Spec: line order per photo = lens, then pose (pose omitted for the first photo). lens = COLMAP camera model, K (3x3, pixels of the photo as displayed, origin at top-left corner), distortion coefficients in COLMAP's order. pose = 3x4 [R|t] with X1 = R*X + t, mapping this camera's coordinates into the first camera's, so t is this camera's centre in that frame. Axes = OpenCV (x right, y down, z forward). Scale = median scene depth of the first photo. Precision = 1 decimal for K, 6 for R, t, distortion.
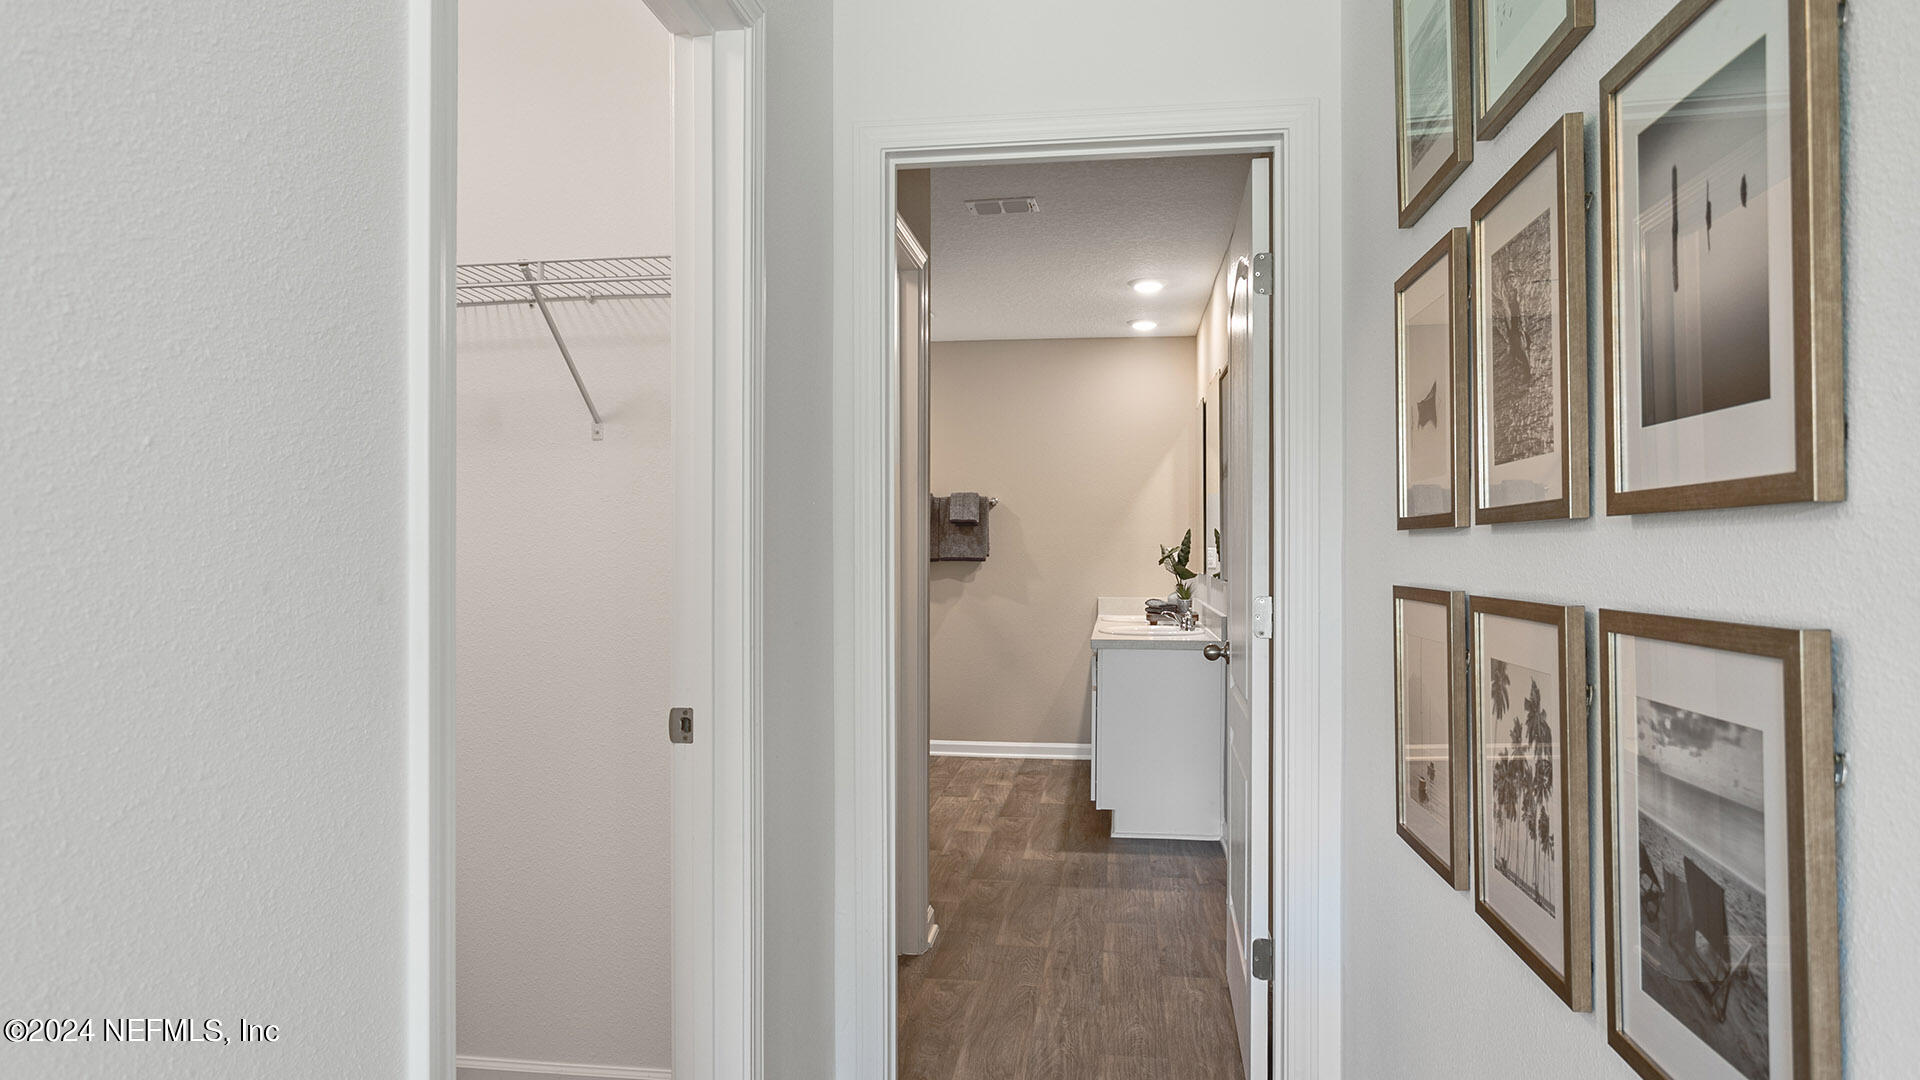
lens RADIAL K [[1163.9, 0, 958.2], [0, 1163.9, 537.0], [0, 0, 1]] dist [0.009336, 0.000600]
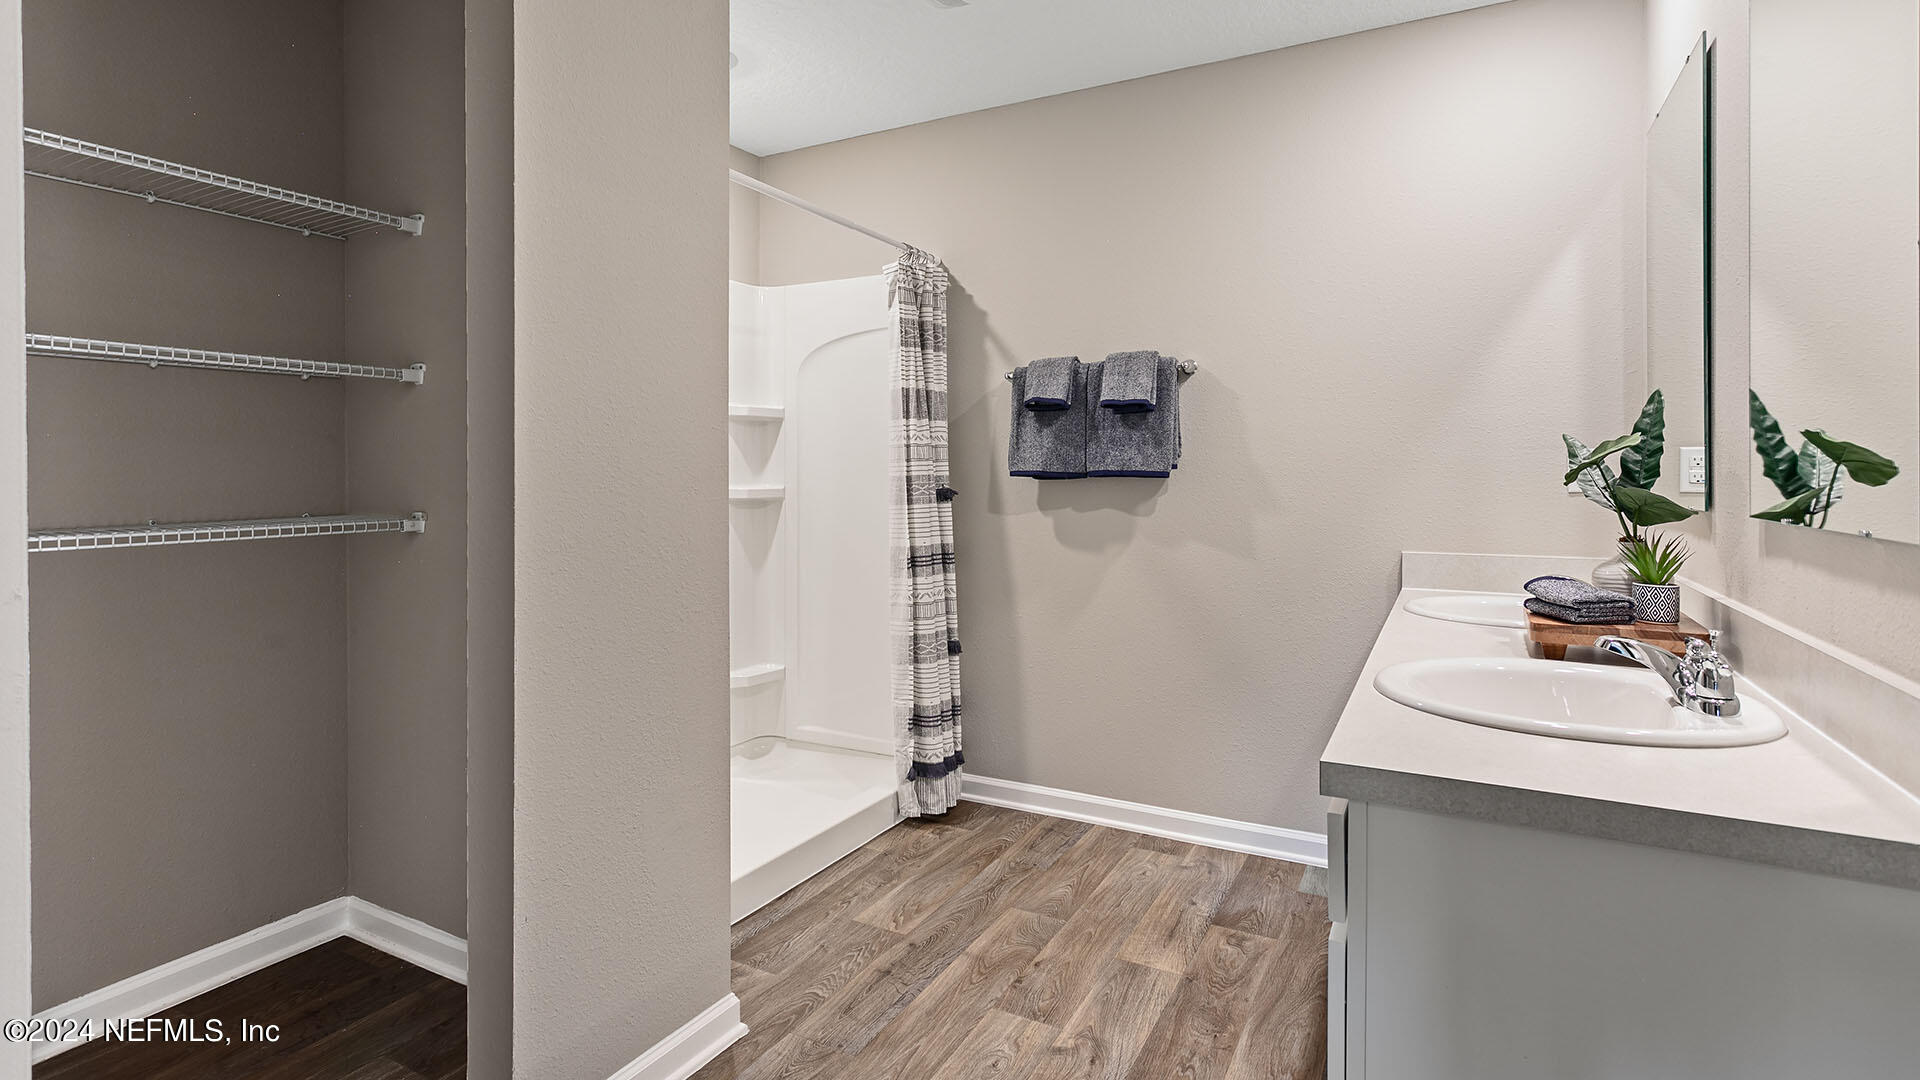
lens RADIAL K [[929.7, 0, 953.5], [0, 929.7, 490.1], [0, 0, 1]] dist [-0.011344, 0.002063]
pose [[0.938046, -0.000124, -0.346510, 0.078251], [0.012593, 0.999352, 0.033733, 0.011005], [0.346282, -0.036007, 0.937439, 0.565535]]
